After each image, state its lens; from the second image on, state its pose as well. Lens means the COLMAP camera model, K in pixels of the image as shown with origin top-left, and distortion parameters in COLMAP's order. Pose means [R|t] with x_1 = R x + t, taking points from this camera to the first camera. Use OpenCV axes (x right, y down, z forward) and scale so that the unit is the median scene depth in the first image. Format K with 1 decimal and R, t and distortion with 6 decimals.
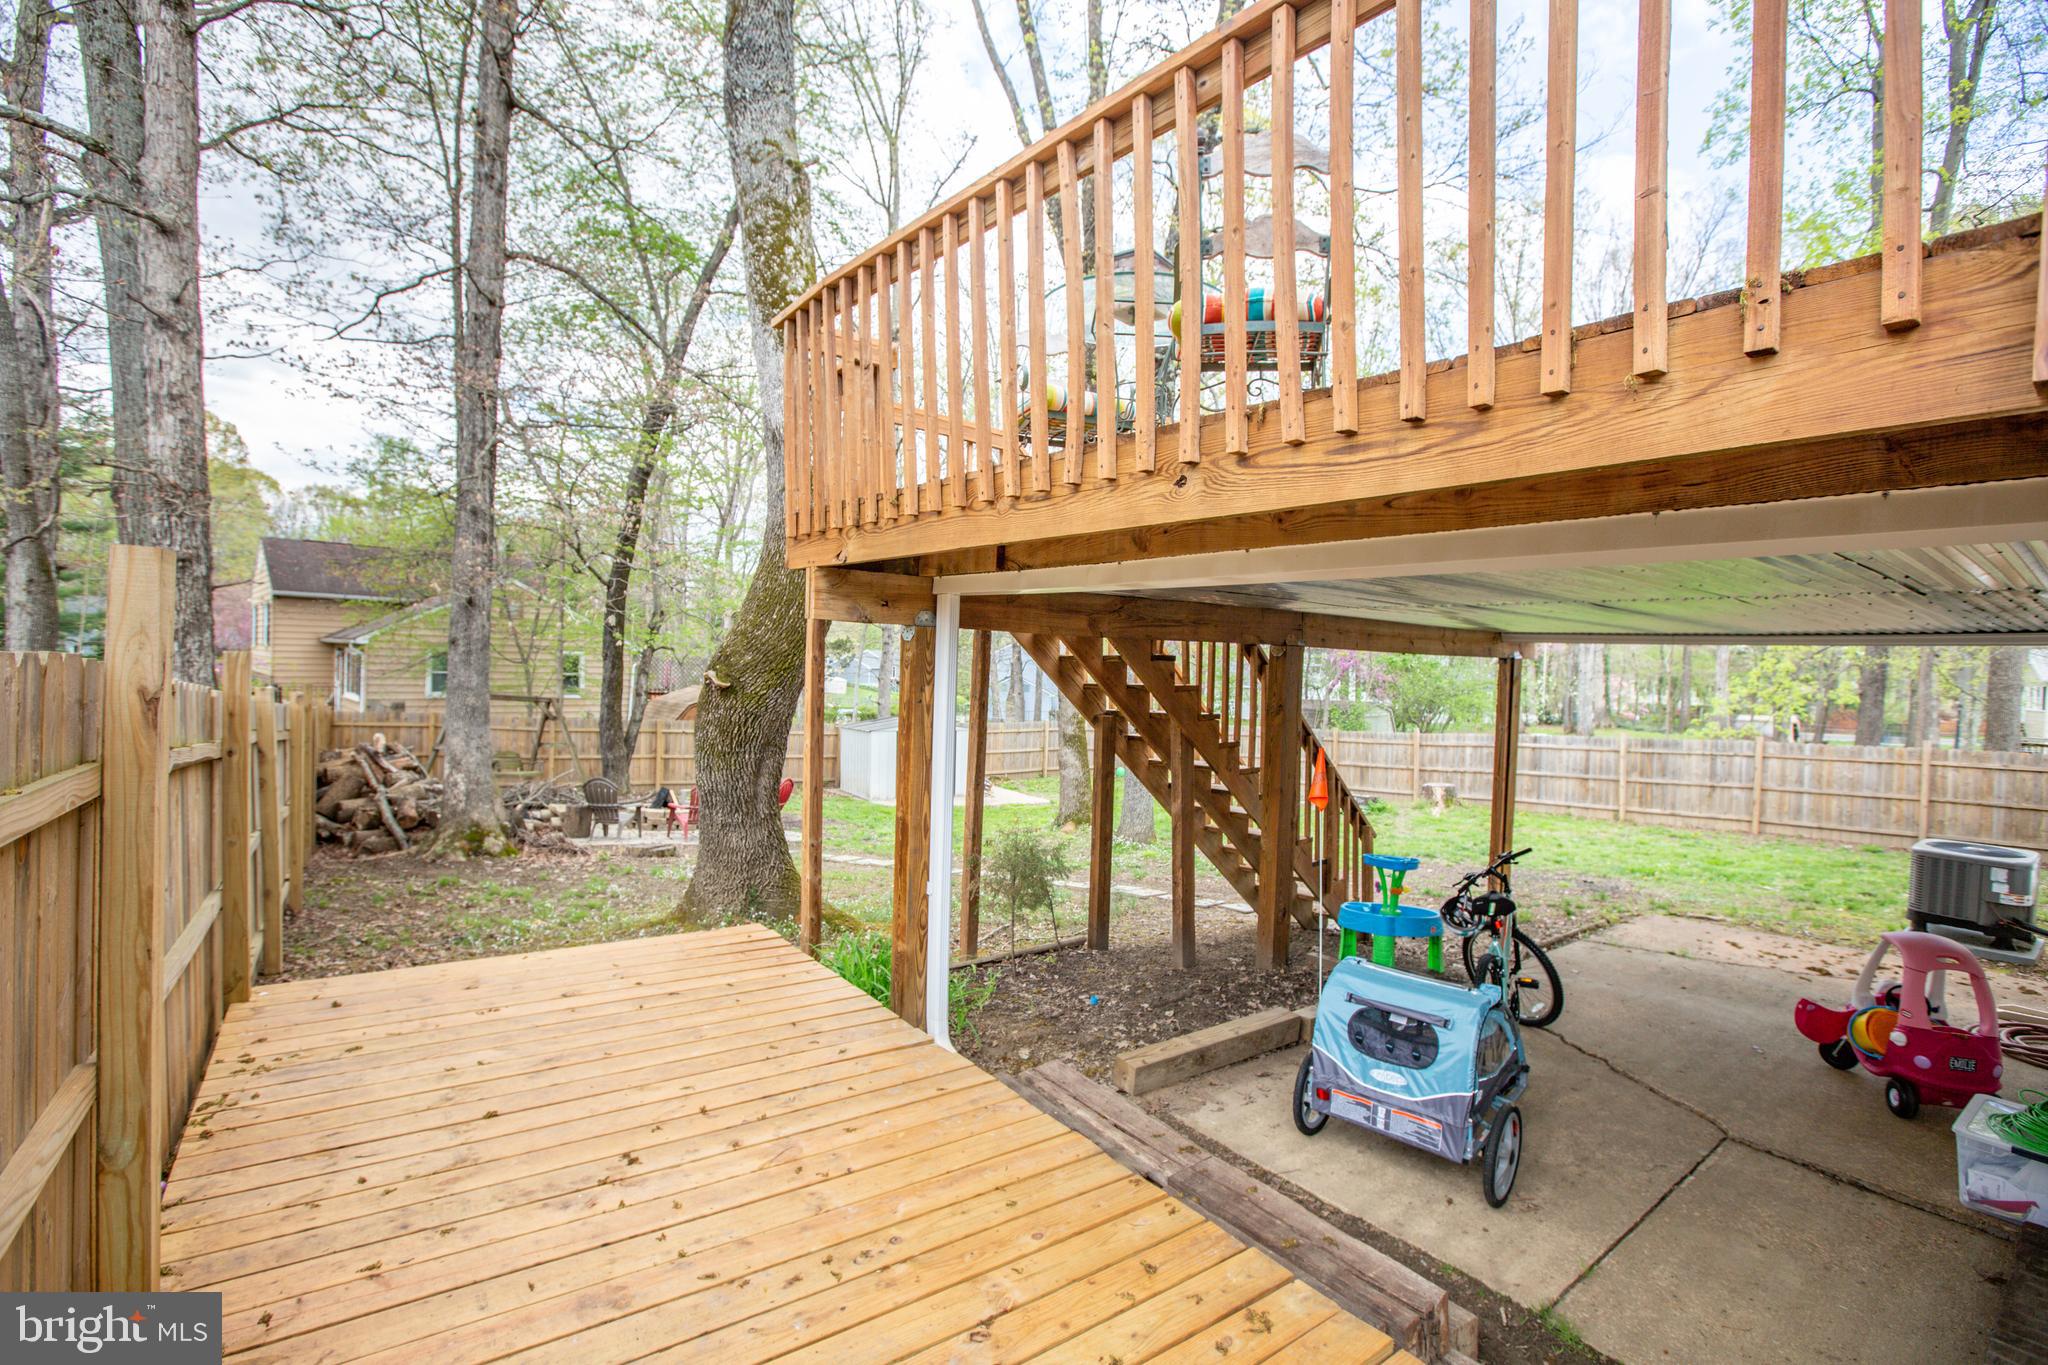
lens RADIAL K [[925.7, 0, 1025.9], [0, 925.7, 682.4], [0, 0, 1]] dist [-0.027113, 0.001869]
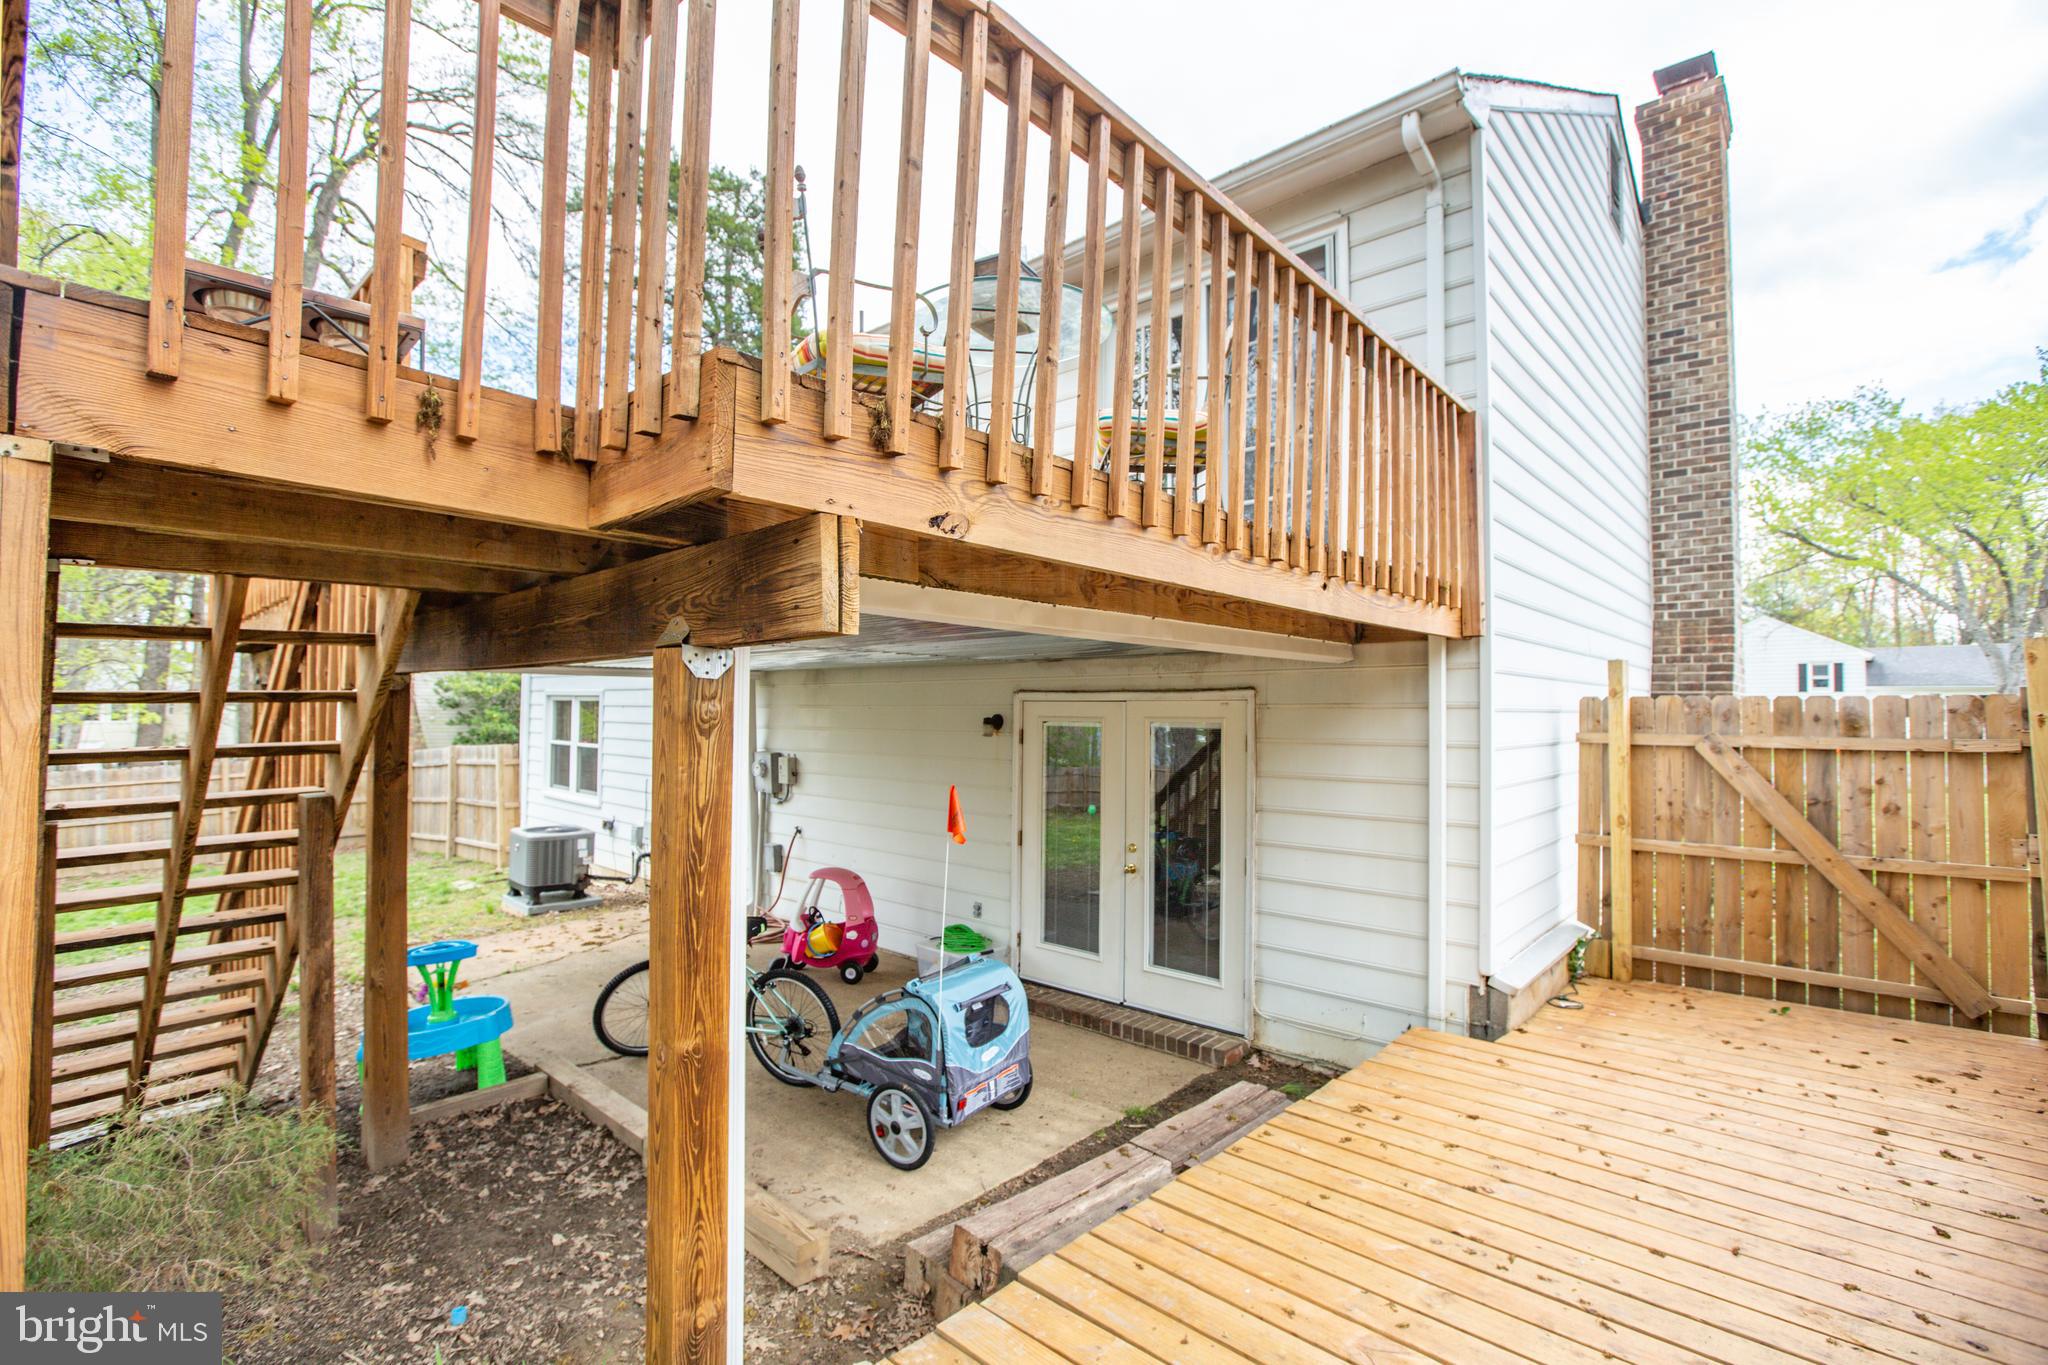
lens RADIAL K [[925.7, 0, 1031.7], [0, 925.7, 685.9], [0, 0, 1]] dist [-0.027113, 0.001869]
pose [[-0.158911, -0.005465, 0.987278, -0.795927], [0.010531, 0.999918, 0.007230, -0.053858], [-0.987237, 0.011546, -0.158841, 1.141310]]
